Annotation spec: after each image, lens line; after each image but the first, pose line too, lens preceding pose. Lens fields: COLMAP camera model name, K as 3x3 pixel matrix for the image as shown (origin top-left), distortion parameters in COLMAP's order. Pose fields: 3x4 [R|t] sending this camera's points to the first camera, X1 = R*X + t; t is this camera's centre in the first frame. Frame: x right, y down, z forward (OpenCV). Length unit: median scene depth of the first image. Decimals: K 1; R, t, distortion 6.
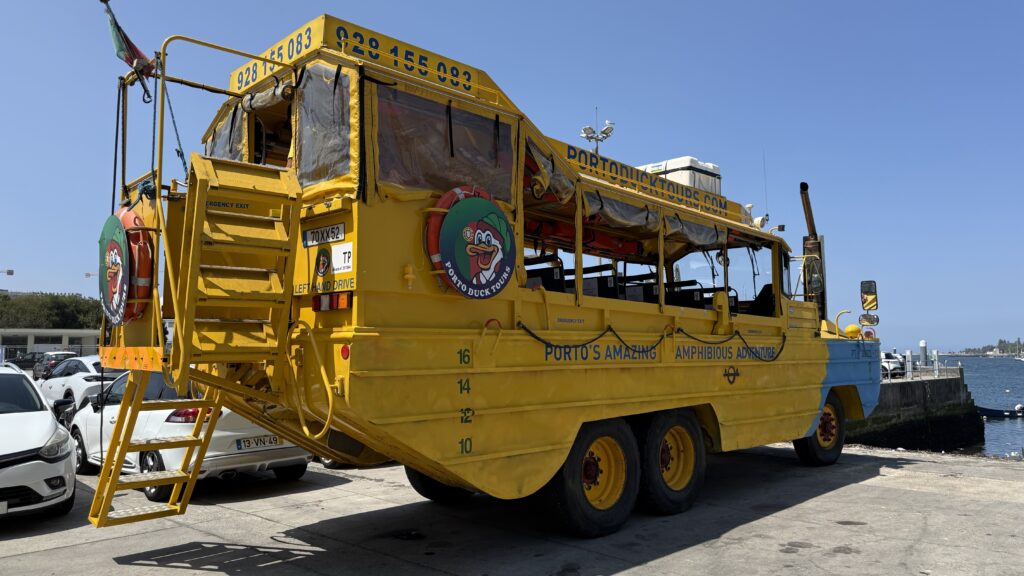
lens RADIAL K [[704.6, 0, 512.0], [0, 704.6, 288.0], [0, 0, 1]] dist [0.085367, -0.101204]
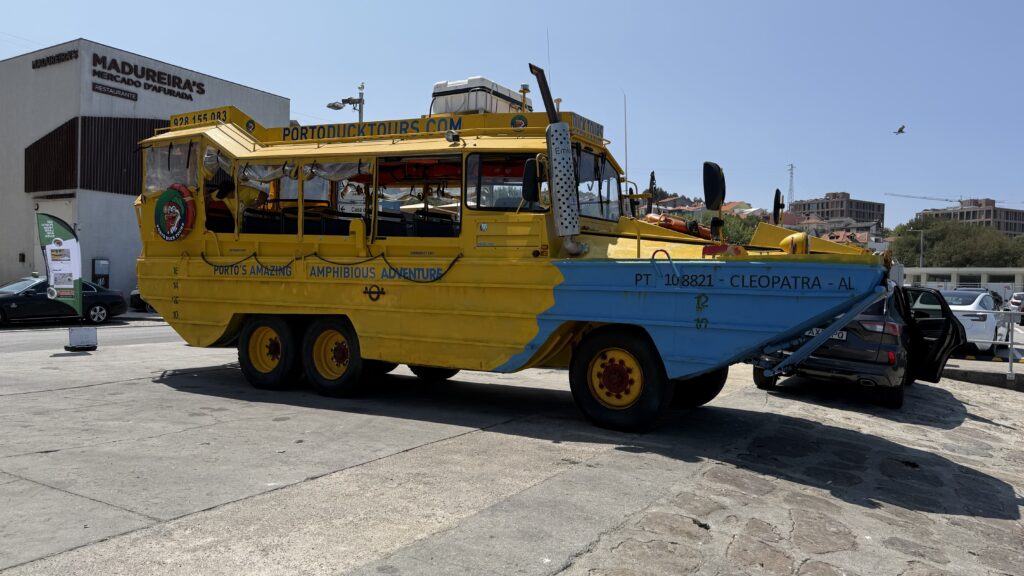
lens RADIAL K [[781.8, 0, 512.0], [0, 781.8, 288.0], [0, 0, 1]] dist [0.000386, -0.000167]
pose [[0.263444, 0.015584, -0.964549, 1.992269], [0.061633, 0.997555, 0.032951, 0.113853], [0.962704, -0.068129, 0.261840, 1.149999]]
